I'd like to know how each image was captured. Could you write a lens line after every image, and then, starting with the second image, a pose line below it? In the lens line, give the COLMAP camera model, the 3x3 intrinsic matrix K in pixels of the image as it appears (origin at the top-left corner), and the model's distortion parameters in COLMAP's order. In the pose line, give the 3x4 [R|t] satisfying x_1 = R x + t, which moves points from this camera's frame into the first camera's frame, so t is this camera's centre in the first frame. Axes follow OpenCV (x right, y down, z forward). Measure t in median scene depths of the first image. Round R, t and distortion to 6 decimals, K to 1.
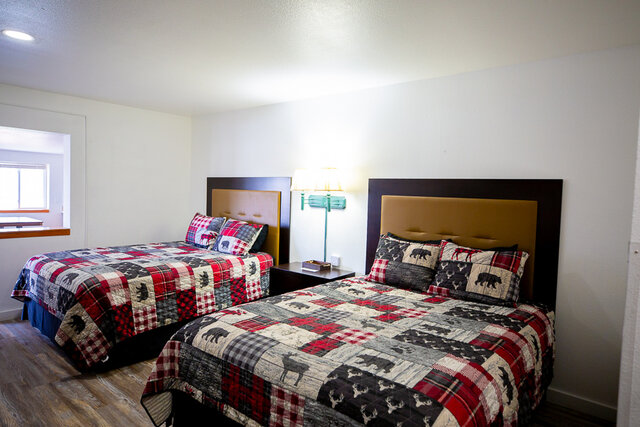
lens RADIAL K [[389.6, 0, 306.1], [0, 389.6, 222.0], [0, 0, 1]] dist [-0.004621, 0.001741]
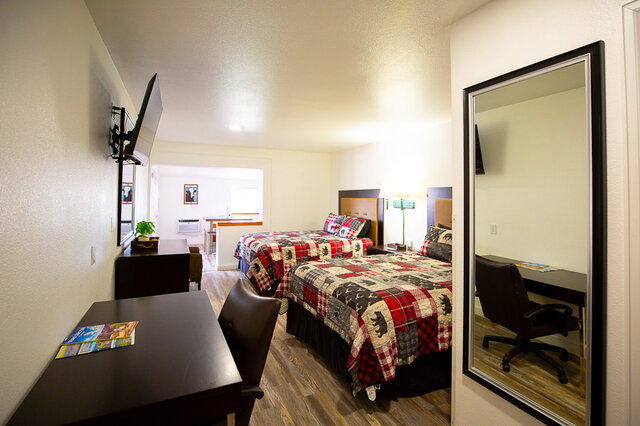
lens RADIAL K [[299.9, 0, 320.1], [0, 299.9, 208.9], [0, 0, 1]] dist [-0.010690, 0.004937]
pose [[0.915564, -0.009809, -0.402054, 0.239863], [-0.011464, 0.998660, -0.050471, 0.030914], [0.402010, 0.050818, 0.914224, -0.199106]]
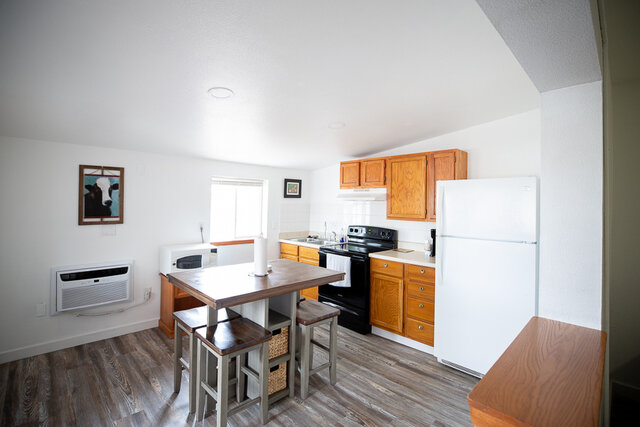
lens RADIAL K [[299.9, 0, 299.8], [0, 299.9, 202.1], [0, 0, 1]] dist [-0.010690, 0.004937]
pose [[0.993390, -0.013751, -0.113966, -1.126760], [0.004365, 0.996606, -0.082198, -0.116109], [0.114709, 0.081157, 0.990078, 0.888404]]
